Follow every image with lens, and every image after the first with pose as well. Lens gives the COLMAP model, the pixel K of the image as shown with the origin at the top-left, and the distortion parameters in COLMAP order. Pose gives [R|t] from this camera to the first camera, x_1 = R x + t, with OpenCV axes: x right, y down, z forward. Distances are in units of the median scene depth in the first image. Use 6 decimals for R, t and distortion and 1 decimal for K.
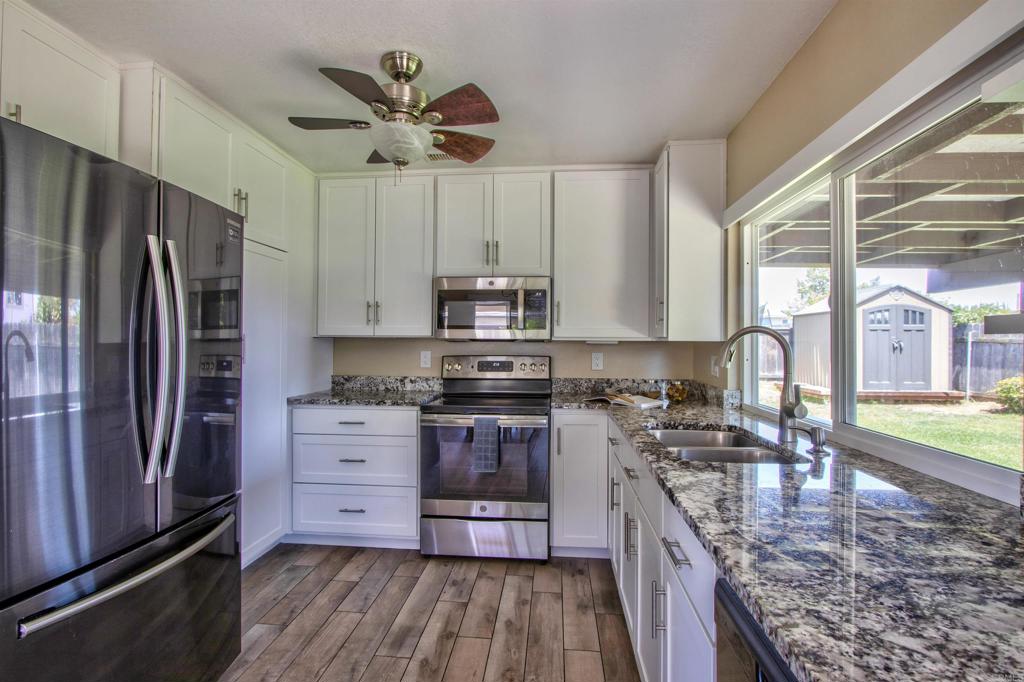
lens RADIAL K [[496.2, 0, 509.8], [0, 496.2, 331.6], [0, 0, 1]] dist [-0.016080, 0.001218]
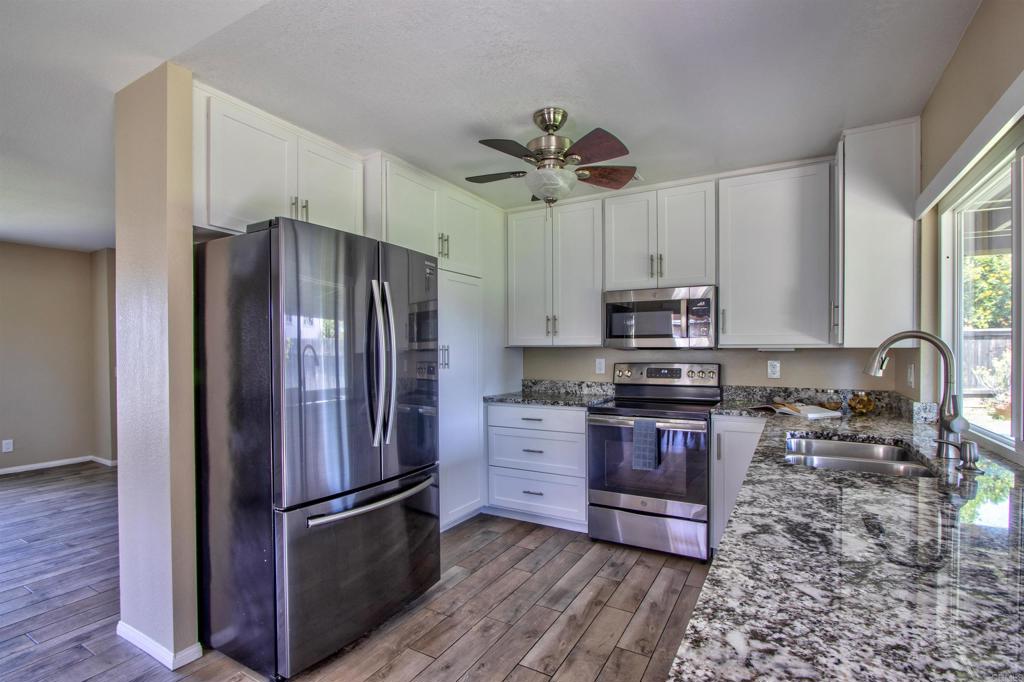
lens RADIAL K [[488.4, 0, 510.5], [0, 488.4, 350.7], [0, 0, 1]] dist [-0.016216, 0.000974]
pose [[0.909363, -0.006782, -0.415948, 0.129782], [0.015907, 0.999703, 0.018476, -0.002055], [0.415699, -0.023417, 0.909201, -0.086846]]
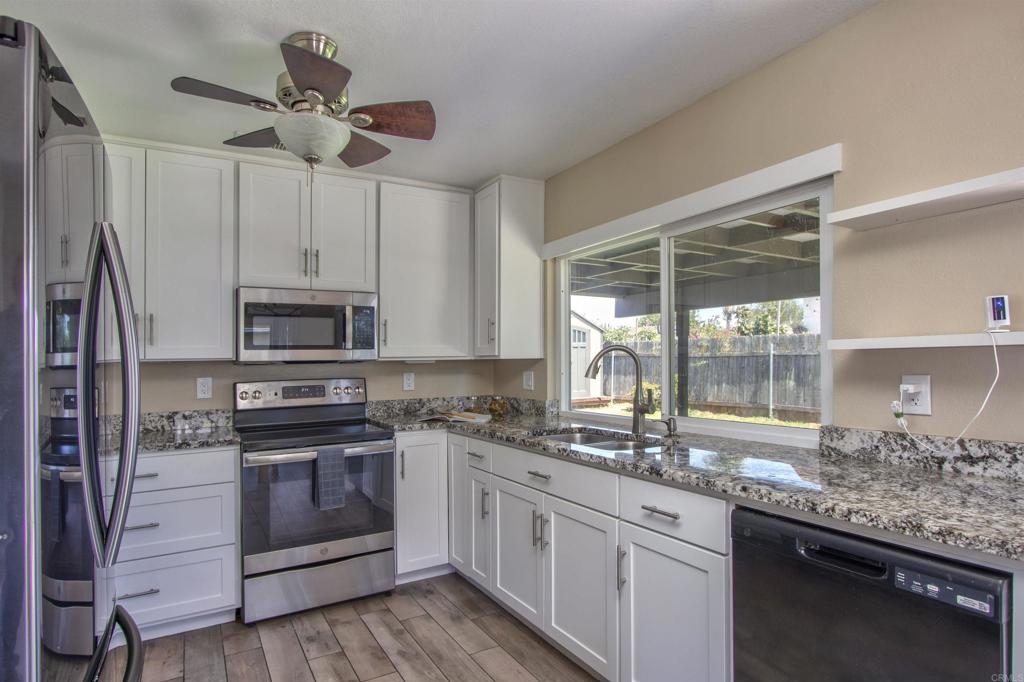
lens RADIAL K [[556.7, 0, 508.9], [0, 556.7, 356.4], [0, 0, 1]] dist [-0.005360, -0.000118]
pose [[0.811861, -0.015039, 0.583657, -0.376046], [0.008130, 0.999862, 0.014455, -0.004347], [-0.583794, -0.006991, 0.811872, -0.002549]]
